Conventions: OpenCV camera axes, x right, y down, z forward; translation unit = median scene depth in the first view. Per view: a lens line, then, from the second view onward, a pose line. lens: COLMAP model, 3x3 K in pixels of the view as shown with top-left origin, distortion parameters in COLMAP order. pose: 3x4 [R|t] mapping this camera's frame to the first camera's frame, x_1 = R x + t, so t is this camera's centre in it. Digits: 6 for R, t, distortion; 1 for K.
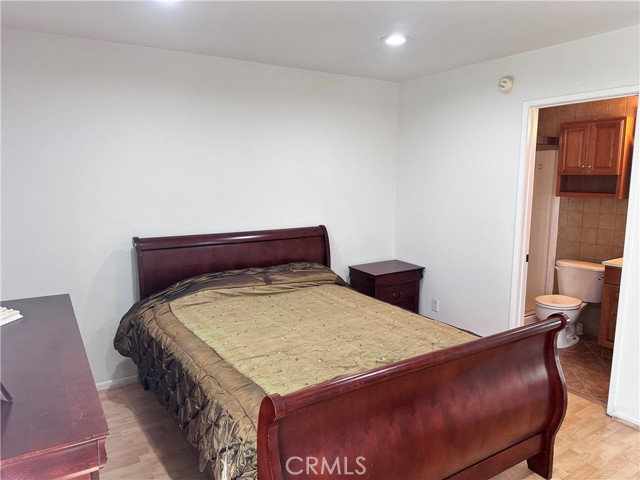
lens RADIAL K [[447.4, 0, 320.0], [0, 447.4, 240.0], [0, 0, 1]] dist [0.111374, -0.146283]
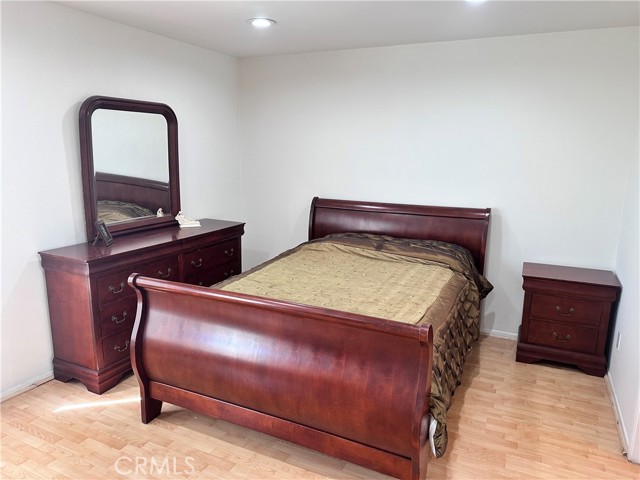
lens RADIAL K [[447.4, 0, 320.0], [0, 447.4, 240.0], [0, 0, 1]] dist [0.111374, -0.146283]
pose [[0.518632, 0.168038, -0.838322, 0.821307], [-0.142369, 0.983781, 0.109118, -0.029294], [0.843061, 0.062759, 0.534143, 0.331607]]
